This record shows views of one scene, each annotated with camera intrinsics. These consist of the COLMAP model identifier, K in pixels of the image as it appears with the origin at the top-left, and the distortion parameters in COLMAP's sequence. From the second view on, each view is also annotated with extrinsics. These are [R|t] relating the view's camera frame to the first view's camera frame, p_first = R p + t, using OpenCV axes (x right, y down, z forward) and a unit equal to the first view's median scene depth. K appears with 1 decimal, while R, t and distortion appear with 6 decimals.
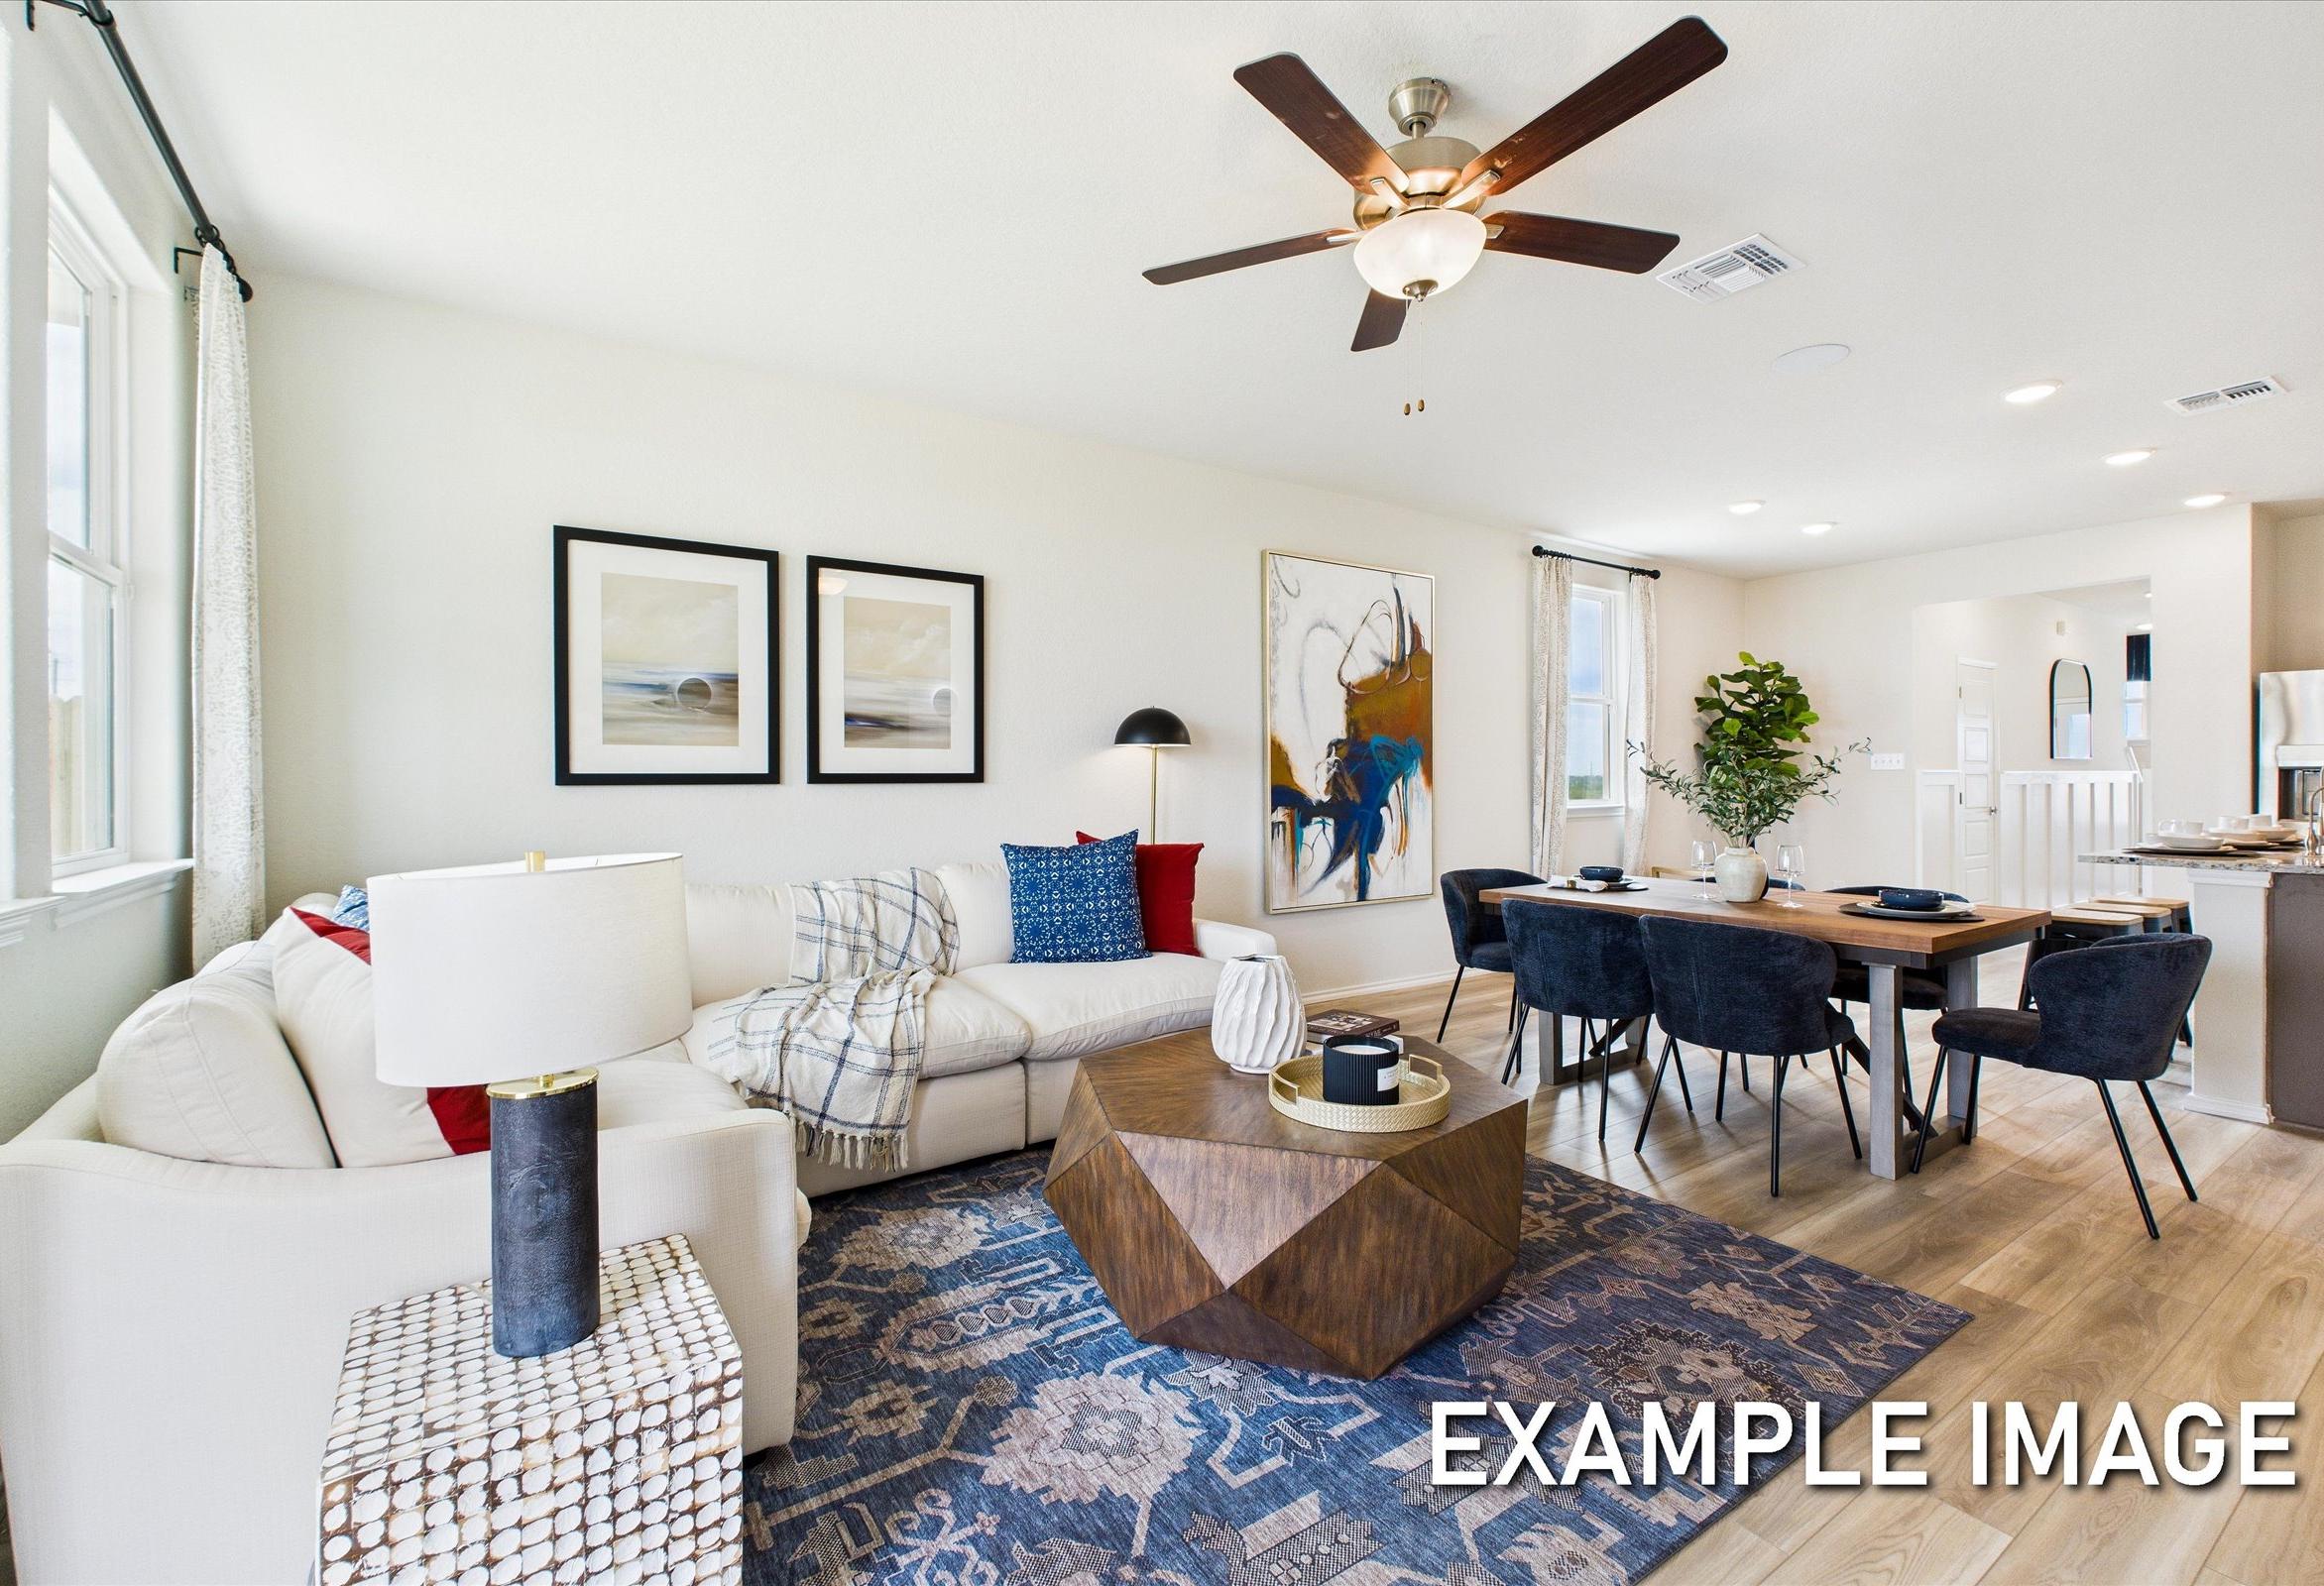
lens RADIAL K [[1005.8, 0, 1160.2], [0, 1005.8, 779.5], [0, 0, 1]] dist [0.000659, -0.000051]
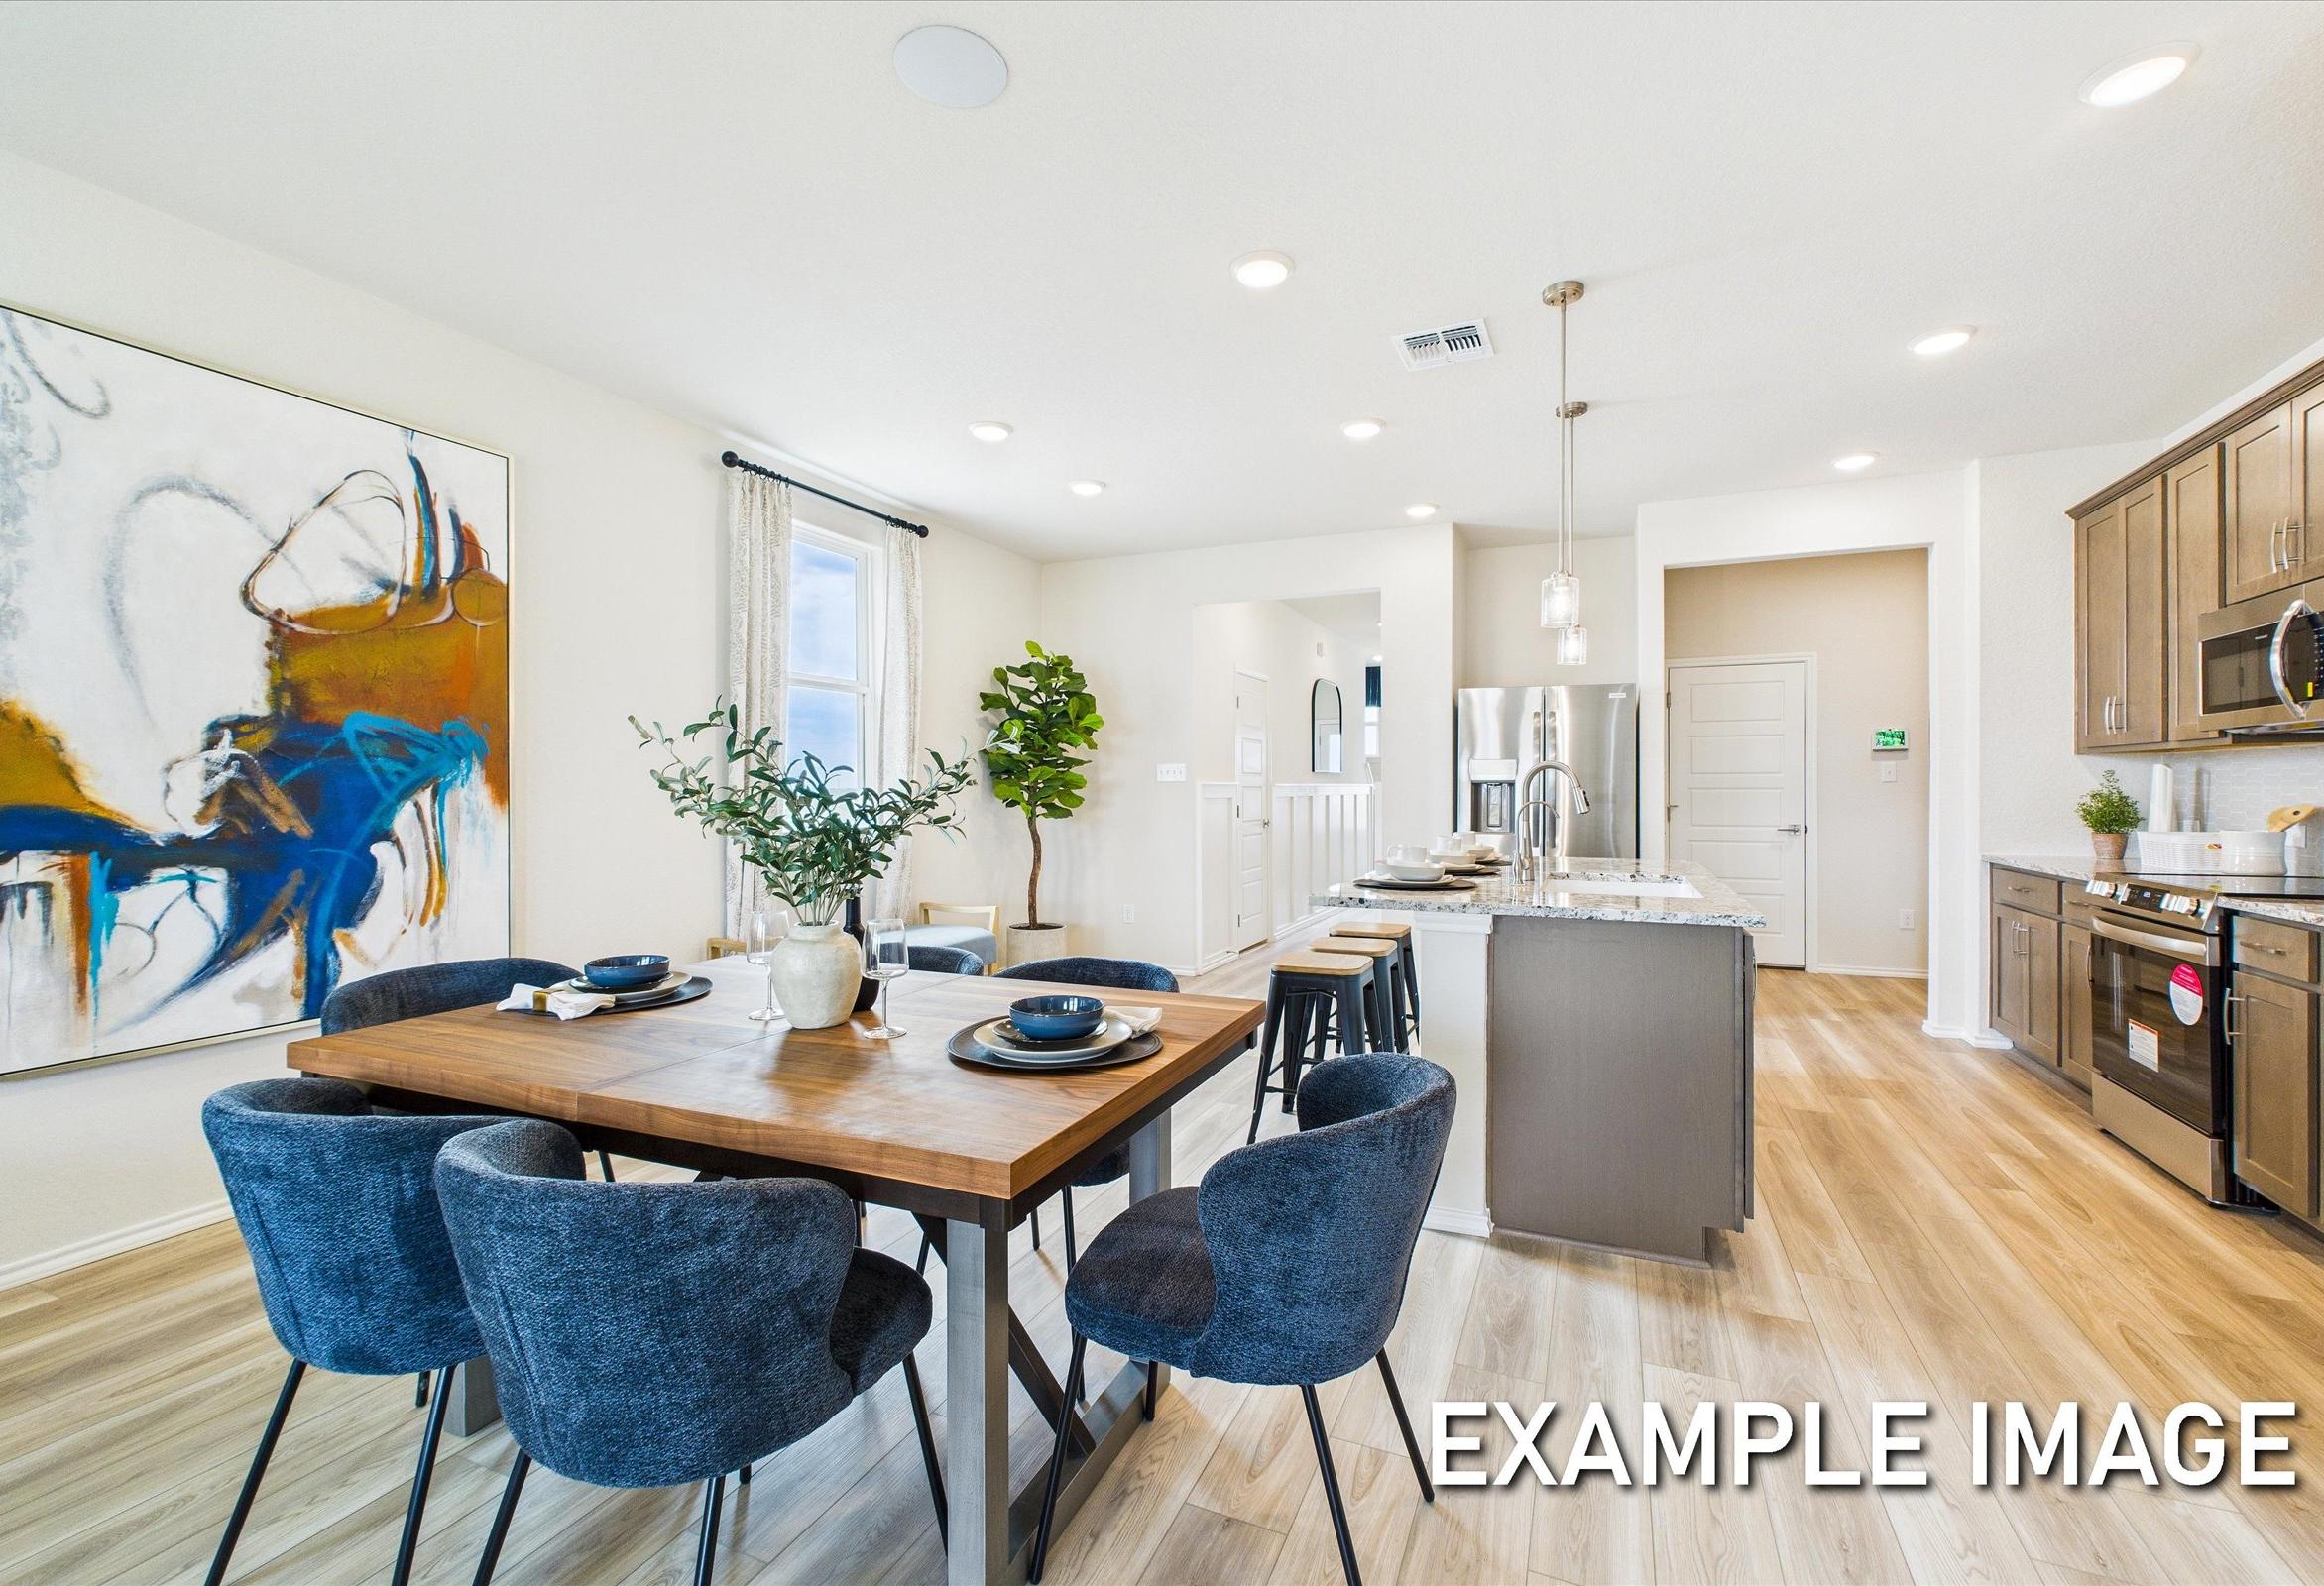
lens RADIAL K [[1005.8, 0, 1163.2], [0, 1005.8, 791.8], [0, 0, 1]] dist [0.000659, -0.000051]
pose [[0.845180, 0.000518, 0.534482, 0.287636], [-0.001452, 0.999998, 0.001327, -0.001967], [-0.534480, -0.001898, 0.845179, 0.291248]]
